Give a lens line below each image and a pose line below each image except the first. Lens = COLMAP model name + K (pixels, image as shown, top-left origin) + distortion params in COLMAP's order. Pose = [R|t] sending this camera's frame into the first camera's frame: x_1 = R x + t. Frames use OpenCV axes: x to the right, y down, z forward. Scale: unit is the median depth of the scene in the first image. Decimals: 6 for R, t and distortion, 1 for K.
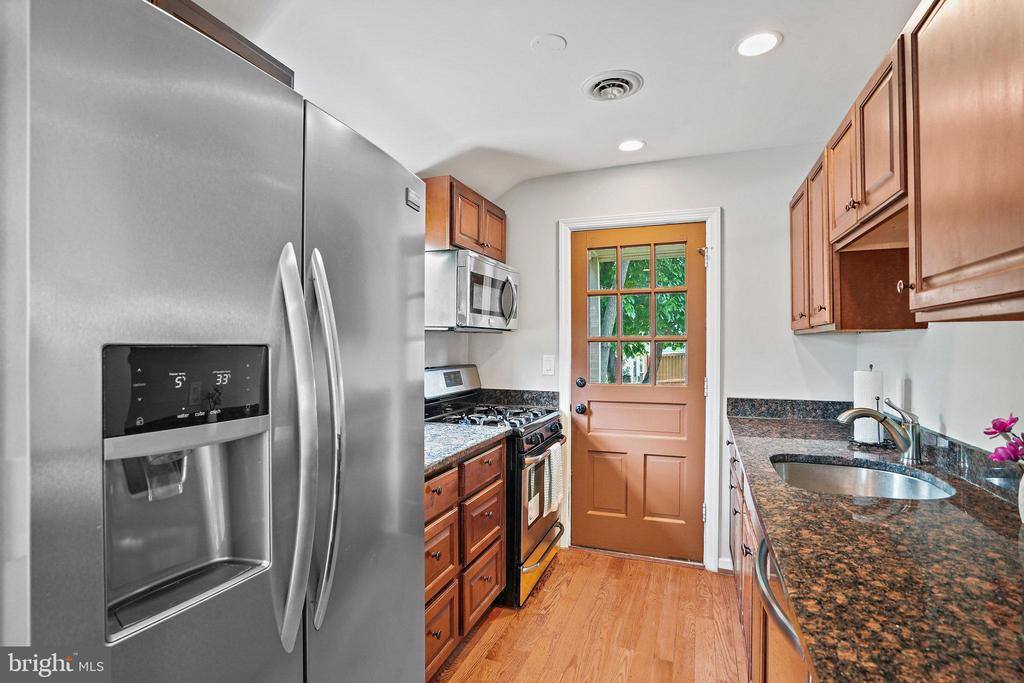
lens RADIAL K [[501.1, 0, 508.7], [0, 501.1, 328.6], [0, 0, 1]] dist [-0.014711, 0.000530]
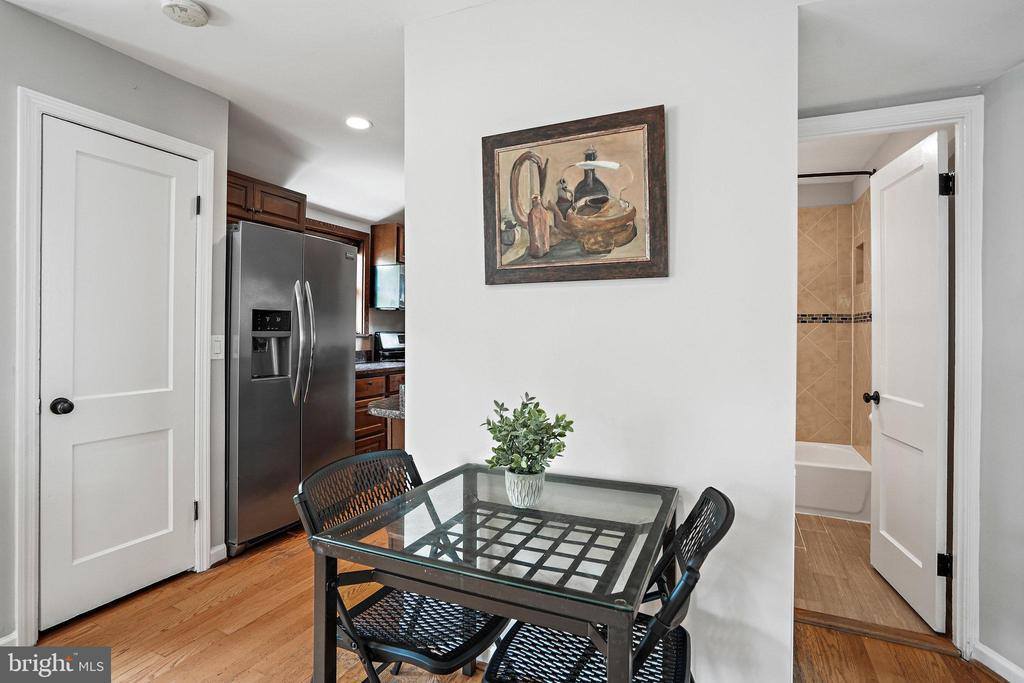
lens RADIAL K [[501.1, 0, 508.7], [0, 501.1, 328.6], [0, 0, 1]] dist [-0.014711, 0.000530]
pose [[0.998080, 0.007393, -0.061501, 1.068561], [-0.005496, 0.999505, 0.030965, 0.032206], [0.061699, -0.030568, 0.997627, -2.036125]]
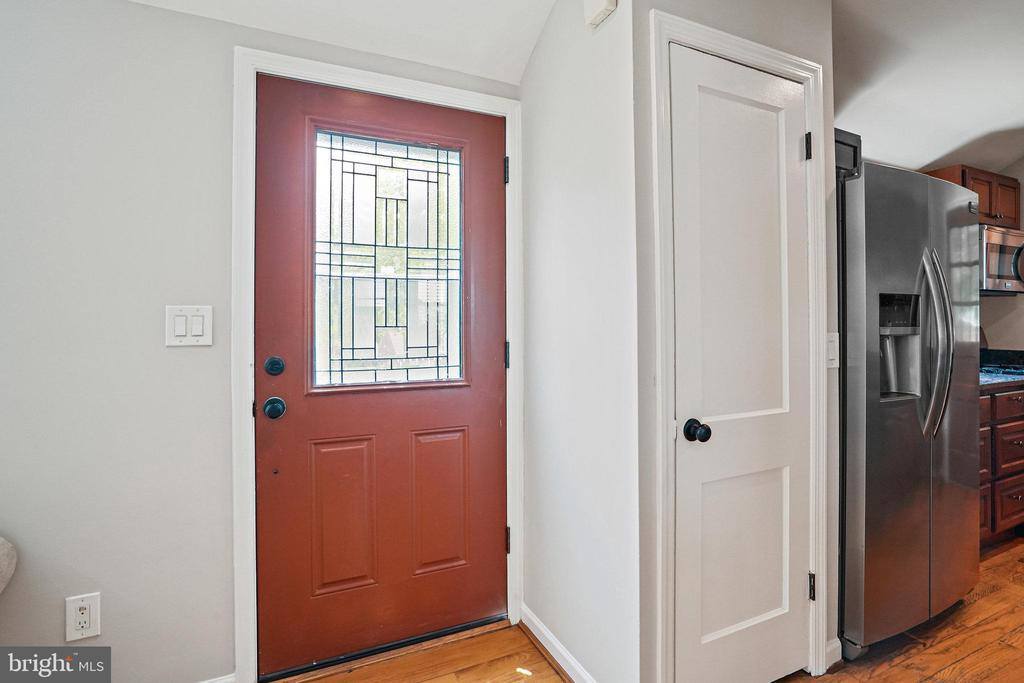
lens RADIAL K [[511.3, 0, 510.8], [0, 511.3, 315.8], [0, 0, 1]] dist [-0.063762, 0.028649]
pose [[0.728976, -0.010902, -0.684453, -0.262690], [0.023438, 0.999684, 0.009039, 0.053078], [0.684138, -0.022631, 0.729001, -1.604440]]
